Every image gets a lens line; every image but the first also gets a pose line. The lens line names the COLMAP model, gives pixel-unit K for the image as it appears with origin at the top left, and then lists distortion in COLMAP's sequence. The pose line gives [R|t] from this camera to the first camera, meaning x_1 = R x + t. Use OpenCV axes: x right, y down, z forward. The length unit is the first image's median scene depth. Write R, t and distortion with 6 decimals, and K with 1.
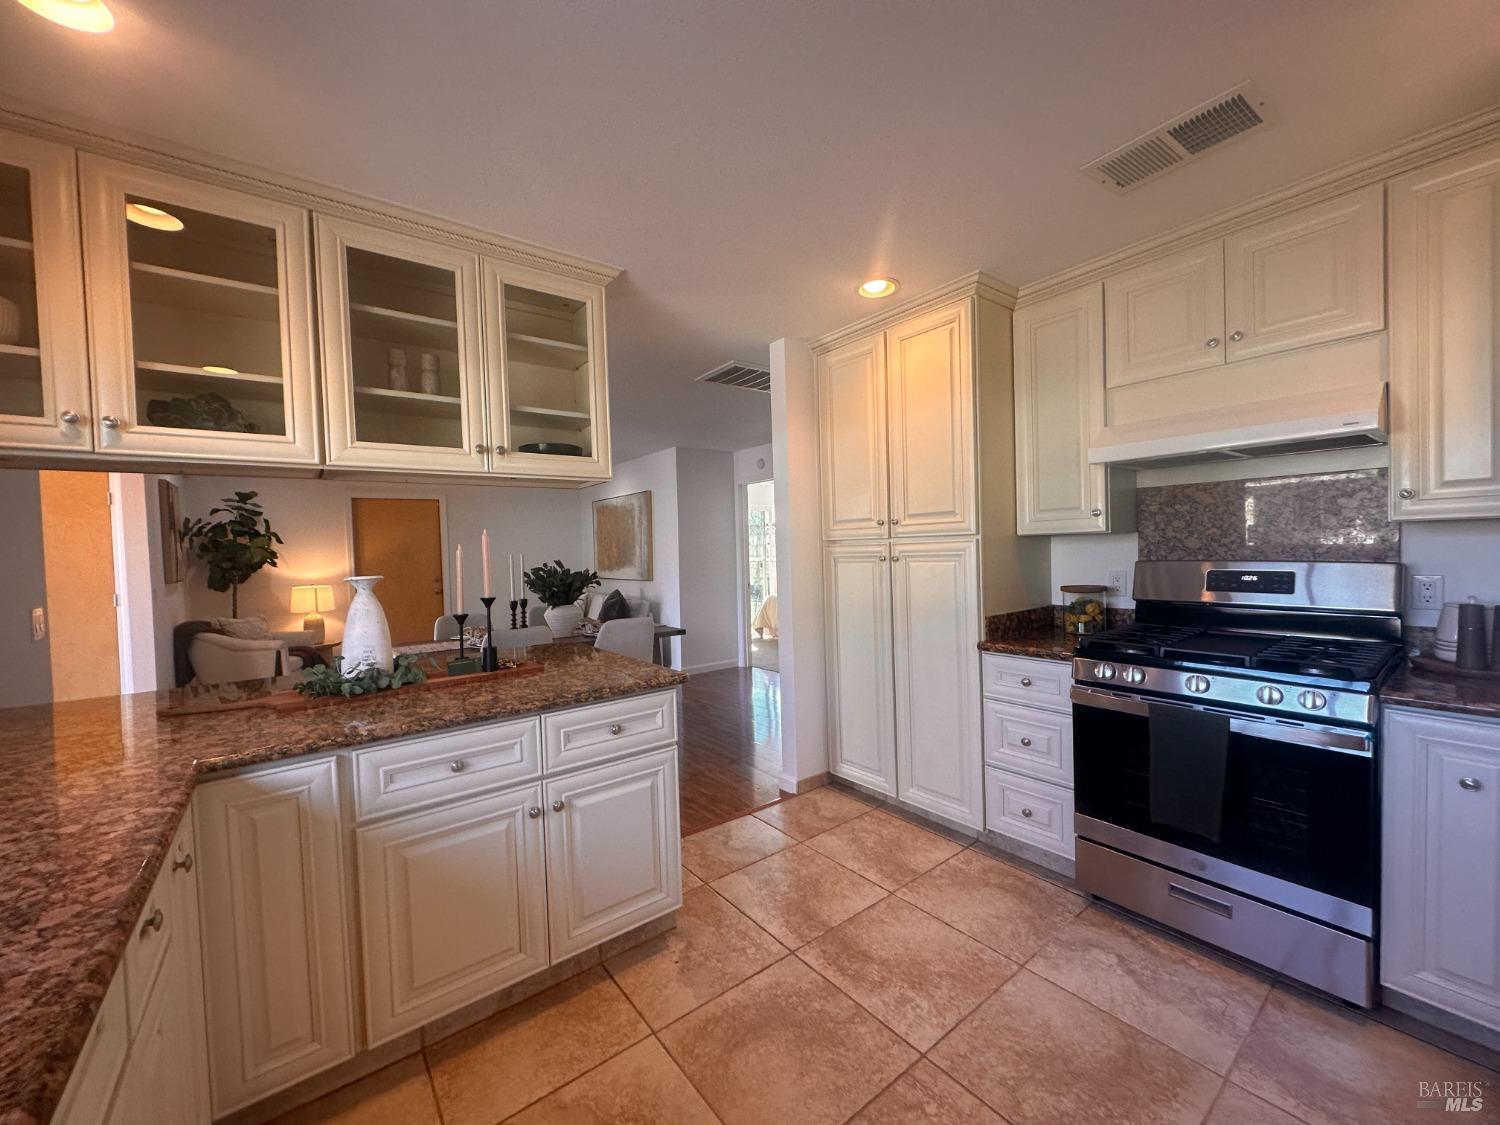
lens RADIAL K [[595.4, 0, 747.2], [0, 595.4, 564.6], [0, 0, 1]] dist [-0.001390, 0.001084]
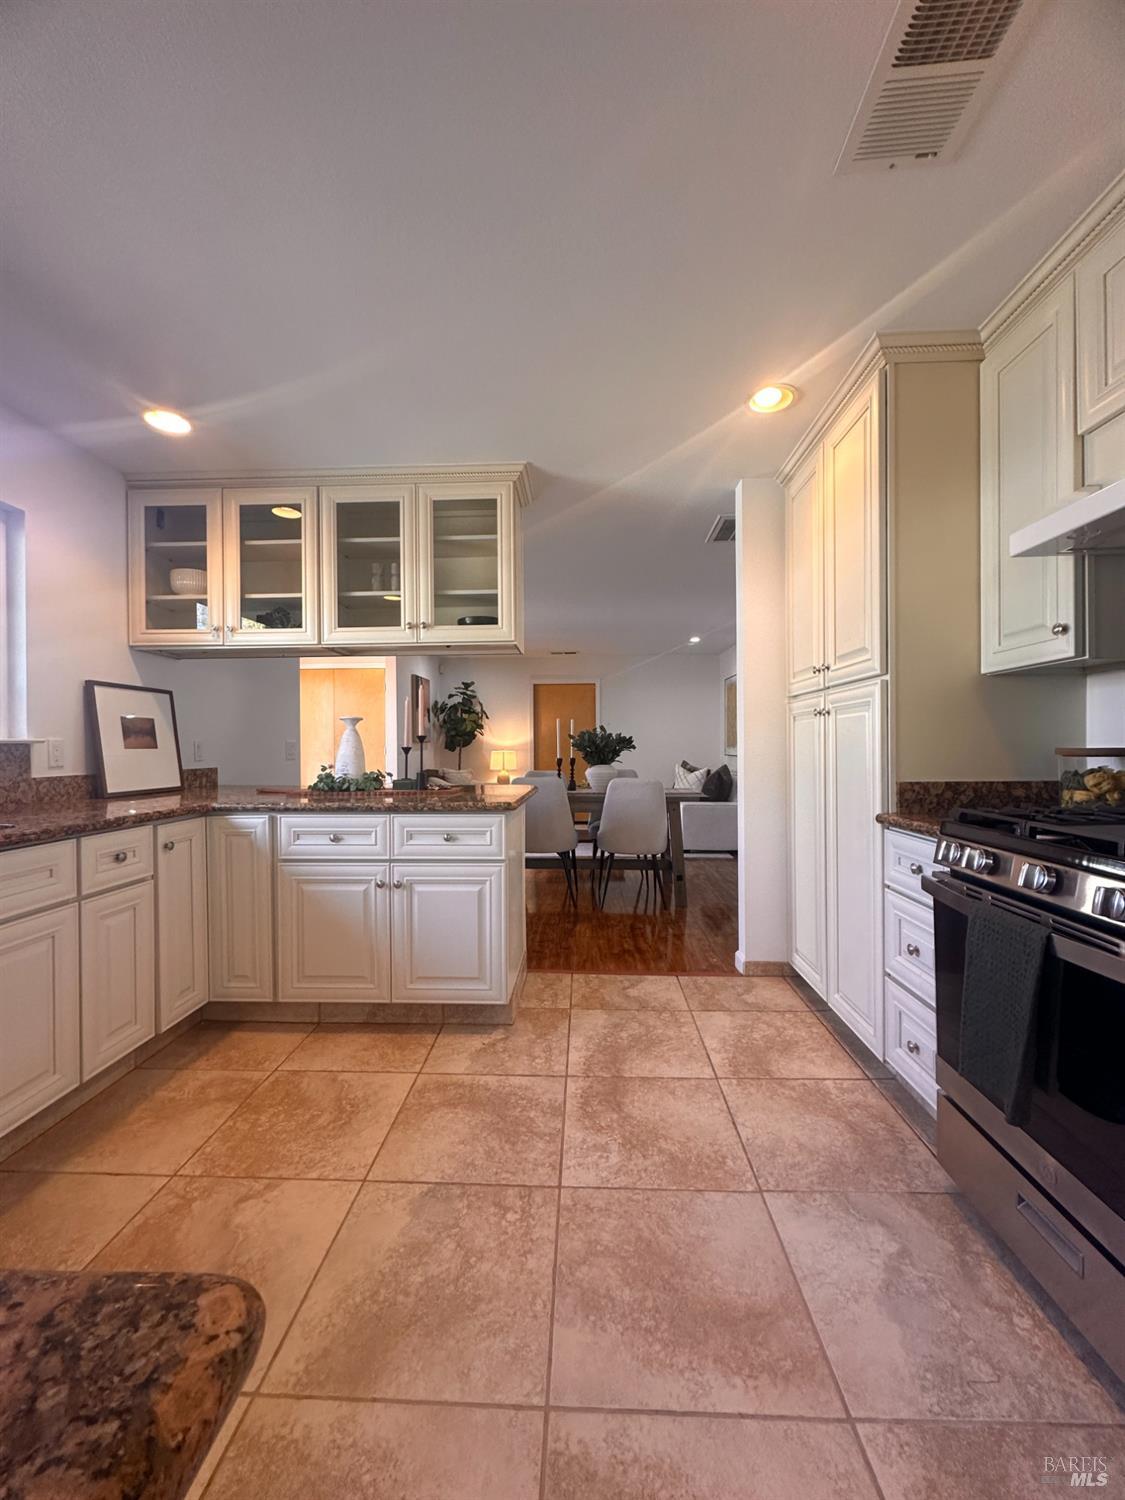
lens RADIAL K [[595.4, 0, 559.1], [0, 595.4, 747.9], [0, 0, 1]] dist [-0.001390, 0.001084]
pose [[0.764806, 0.027528, -0.643672, 0.682504], [-0.034668, 0.999398, 0.001549, 0.070769], [0.643327, 0.021130, 0.765300, 0.170433]]
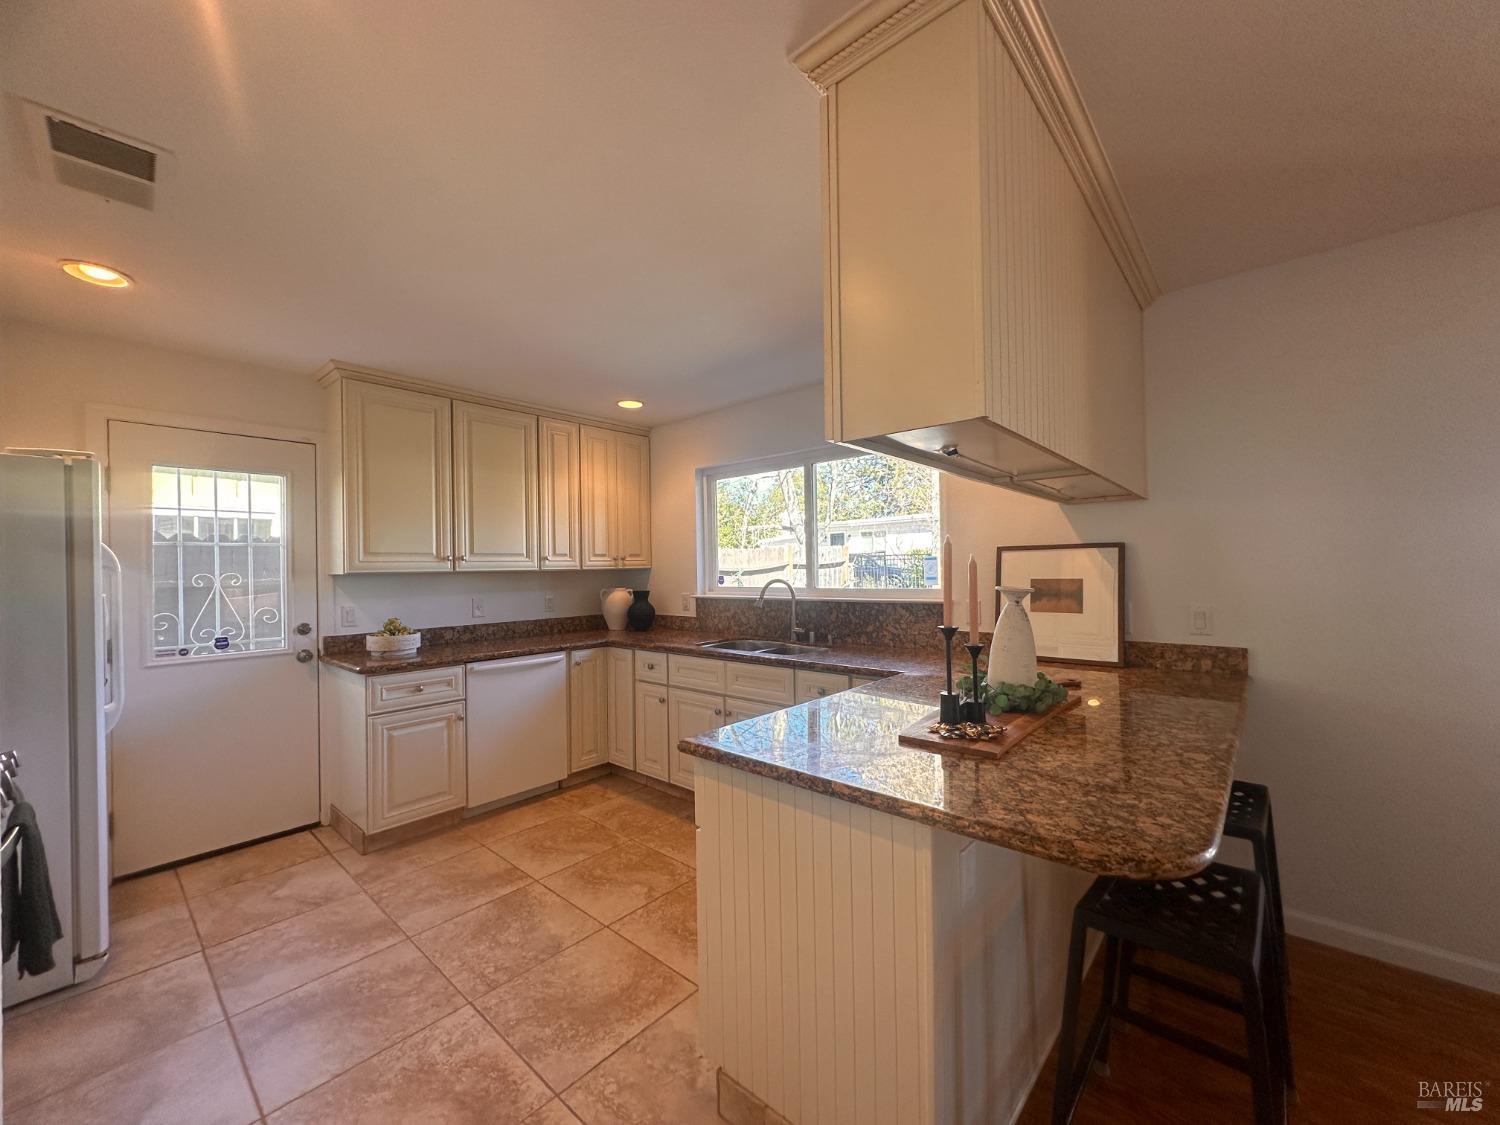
lens RADIAL K [[595.4, 0, 747.8], [0, 595.4, 565.3], [0, 0, 1]] dist [-0.001390, 0.001084]
pose [[-0.980487, 0.045281, -0.191299, -0.049086], [0.040793, 0.998794, 0.027335, -0.052953], [0.192306, 0.018998, -0.981151, 1.703757]]
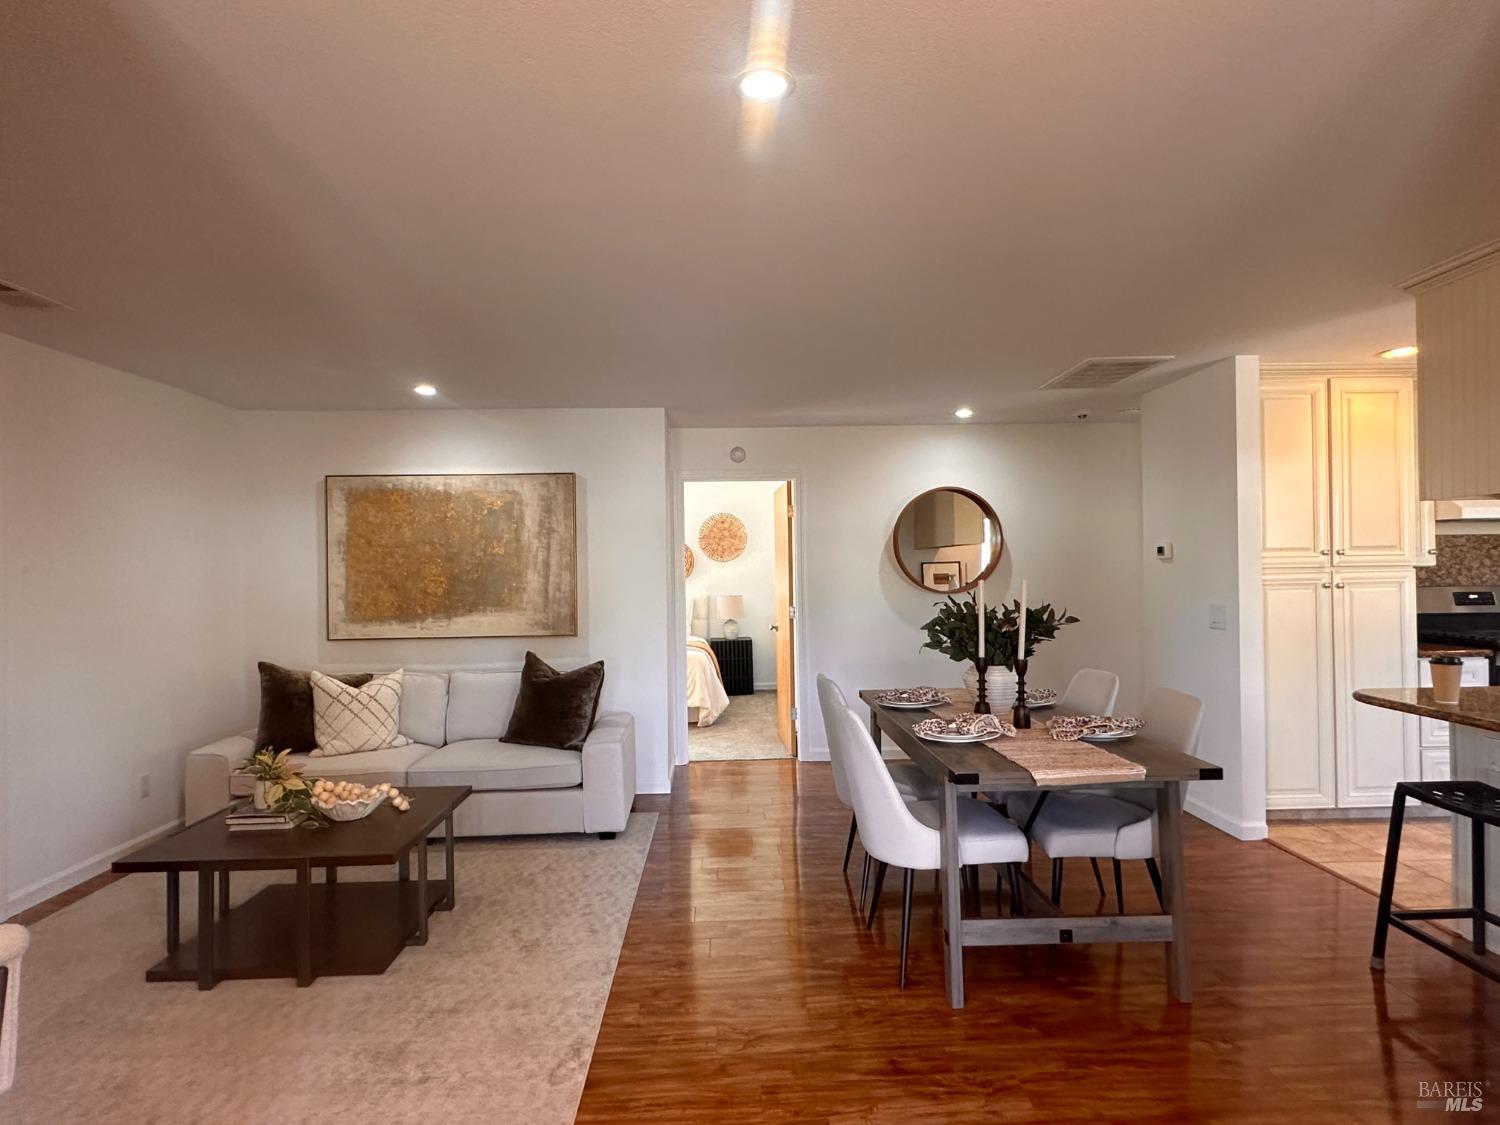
lens RADIAL K [[824.9, 0, 745.8], [0, 824.9, 563.3], [0, 0, 1]] dist [0.000744, -0.000213]
pose [[0.583891, 0.026545, 0.811398, -2.235905], [0.020159, 0.998683, -0.047178, -0.001963], [-0.811582, 0.043904, 0.582587, 1.365272]]
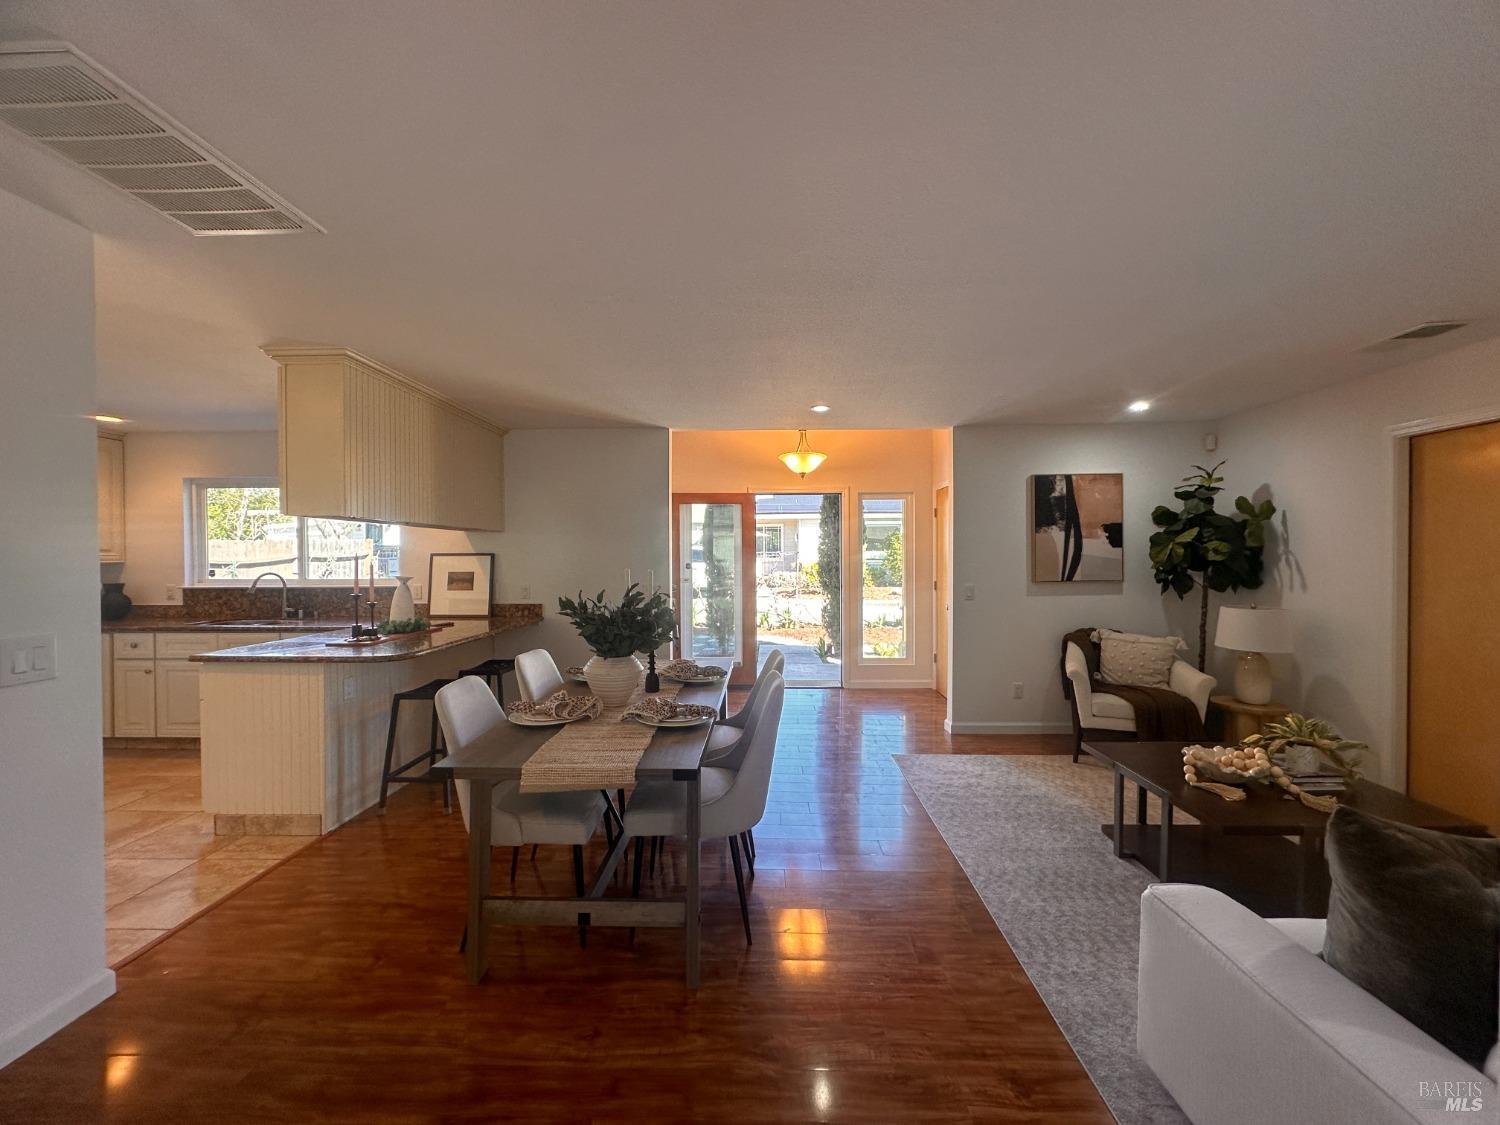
lens RADIAL K [[595.4, 0, 747.3], [0, 595.4, 565.8], [0, 0, 1]] dist [-0.001390, 0.001084]
pose [[-0.630505, 0.045300, -0.774862, 0.154301], [0.000691, 0.998328, 0.057803, -0.118896], [0.776185, 0.035910, -0.629482, 2.897764]]
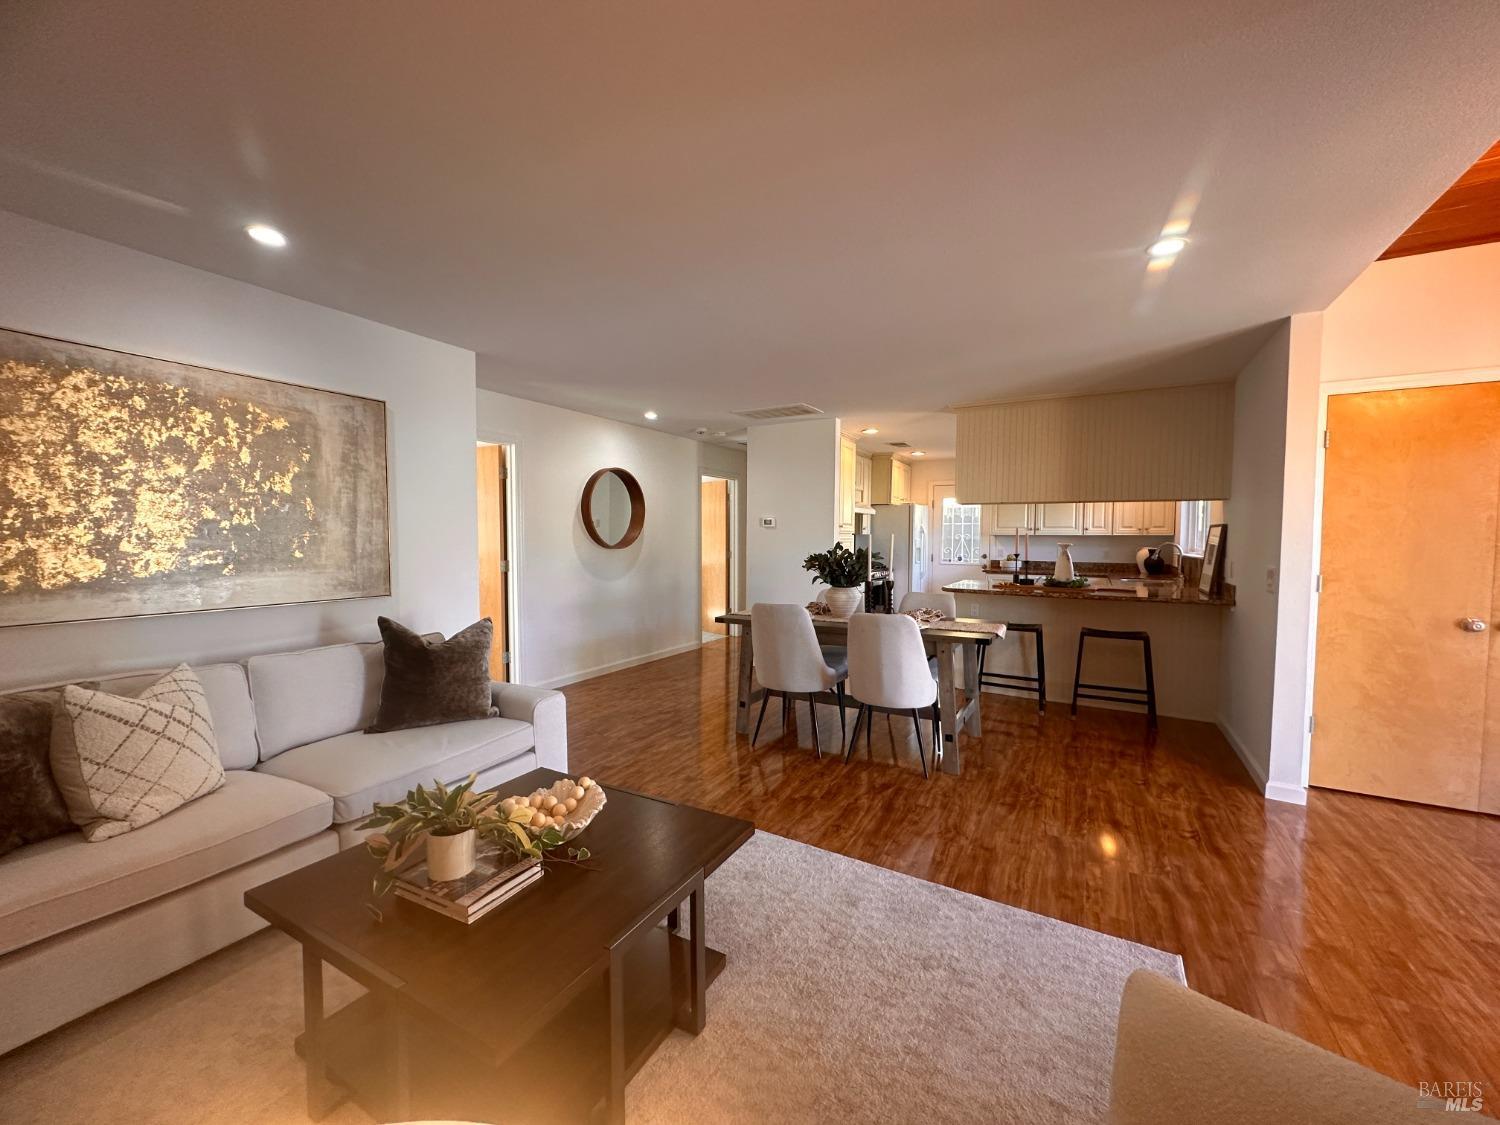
lens RADIAL K [[595.4, 0, 748.2], [0, 595.4, 563.3], [0, 0, 1]] dist [-0.001390, 0.001084]
pose [[-0.383947, -0.013999, 0.923249, -2.266202], [0.031372, 0.999110, 0.028196, -0.009162], [-0.922822, 0.039790, -0.383166, 2.958364]]
